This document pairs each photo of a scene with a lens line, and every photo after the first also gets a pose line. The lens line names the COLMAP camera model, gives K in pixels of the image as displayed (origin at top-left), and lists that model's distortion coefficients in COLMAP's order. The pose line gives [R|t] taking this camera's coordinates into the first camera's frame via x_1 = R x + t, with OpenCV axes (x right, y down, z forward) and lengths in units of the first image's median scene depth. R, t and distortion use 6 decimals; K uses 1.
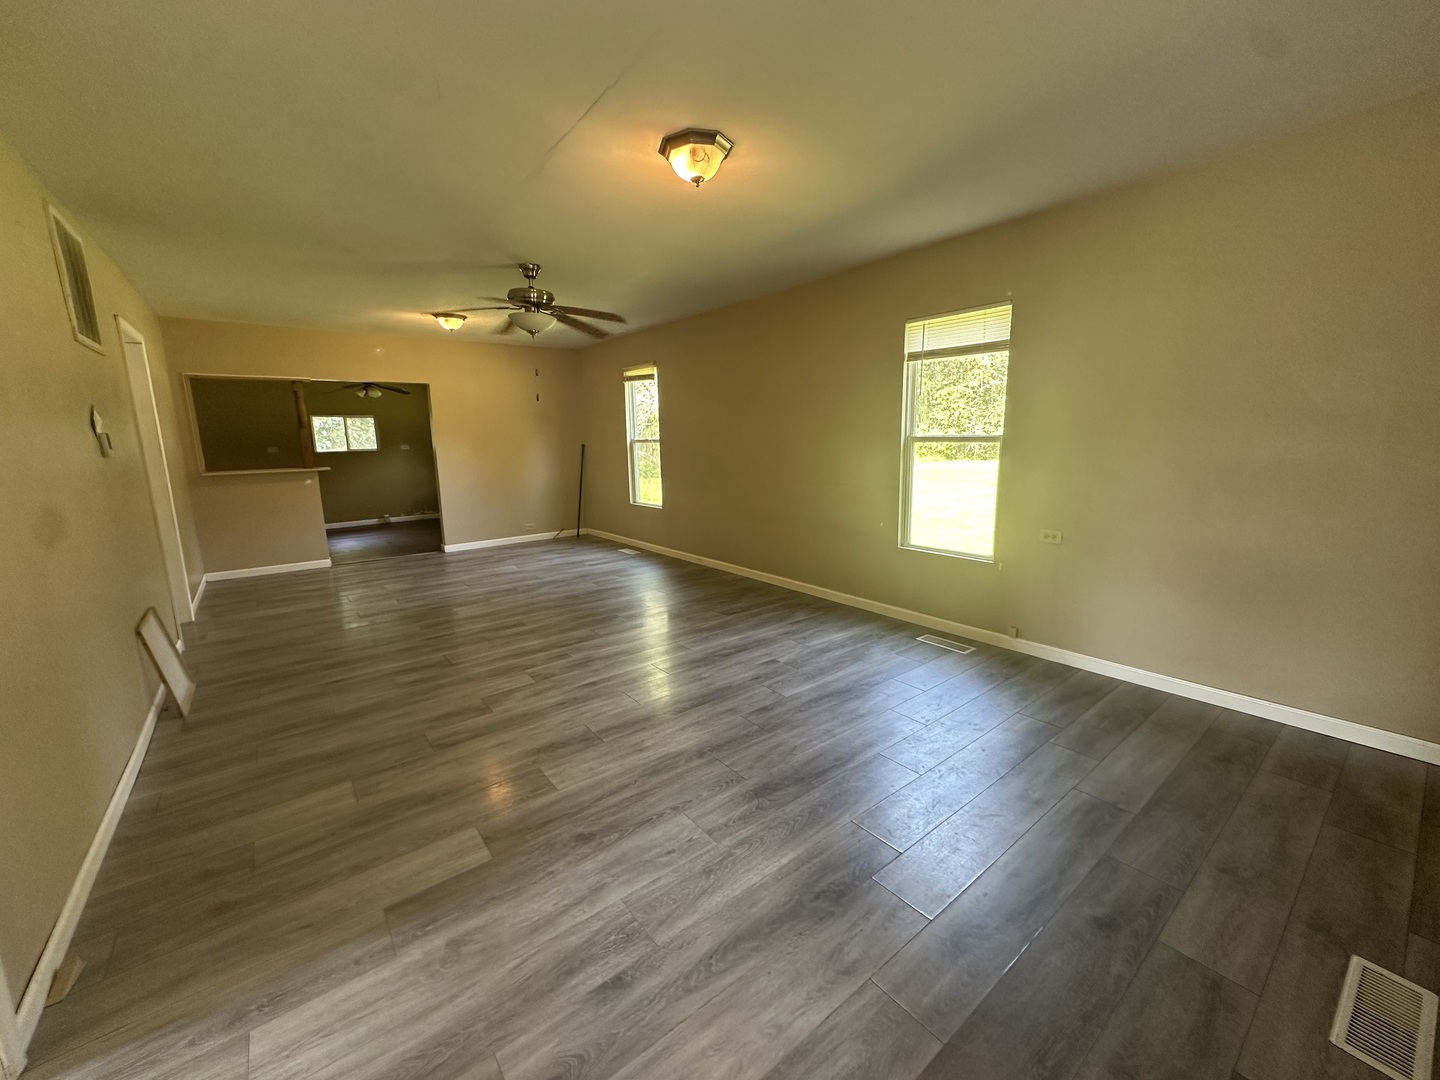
lens RADIAL K [[577.5, 0, 720.0], [0, 577.5, 540.0], [0, 0, 1]] dist [-0.001860, 0.000485]
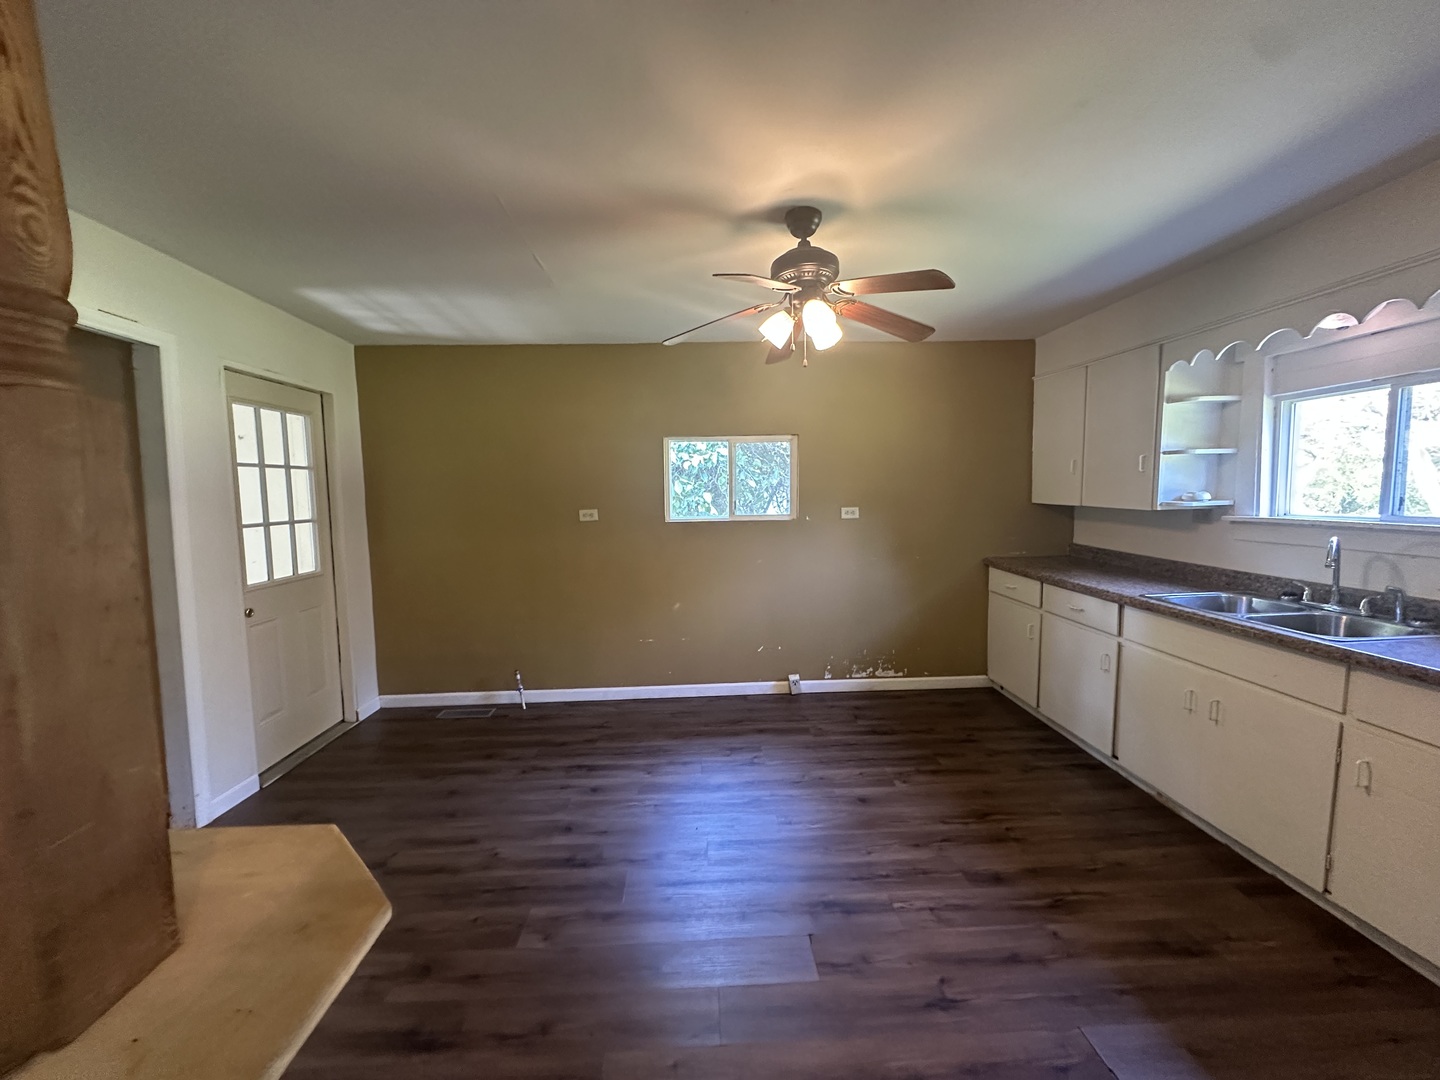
lens RADIAL K [[577.5, 0, 720.0], [0, 577.5, 540.0], [0, 0, 1]] dist [-0.001860, 0.000485]
pose [[0.815893, 0.060893, -0.574987, -0.794406], [-0.104692, 0.993560, -0.043336, -0.235420], [0.568646, 0.095554, 0.817014, 1.269735]]
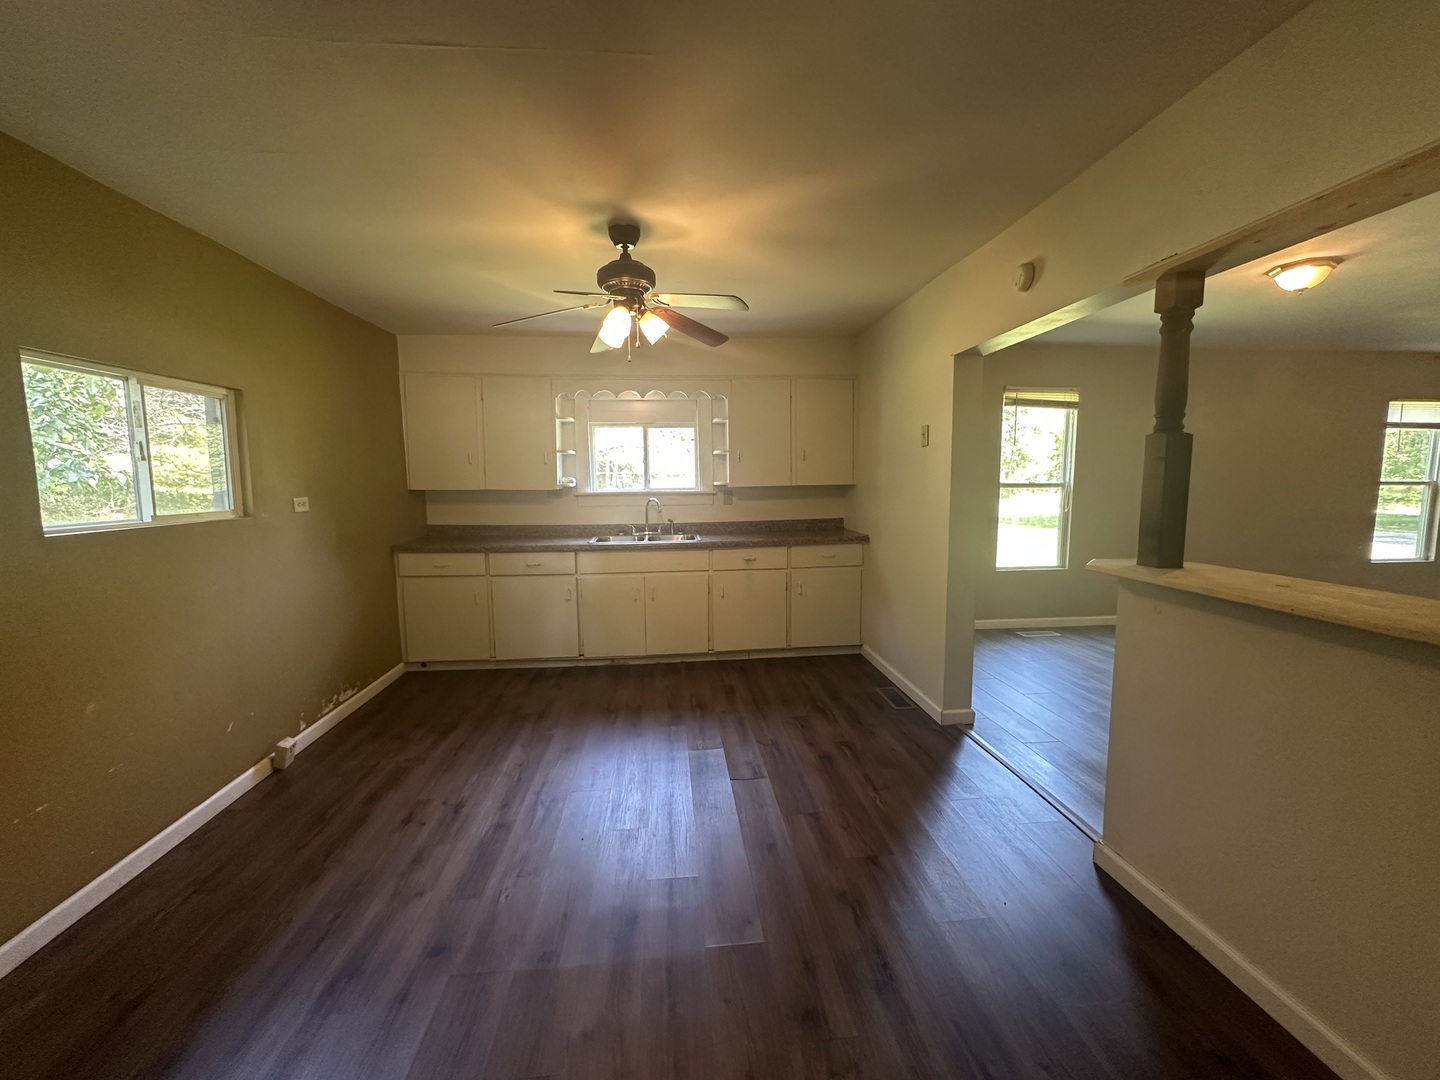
lens RADIAL K [[577.5, 0, 720.0], [0, 577.5, 540.0], [0, 0, 1]] dist [-0.001860, 0.000485]
pose [[0.532372, -0.075965, 0.843095, -1.423053], [0.146120, 0.989262, -0.003132, -0.221684], [-0.833804, 0.124861, 0.537755, 1.331428]]
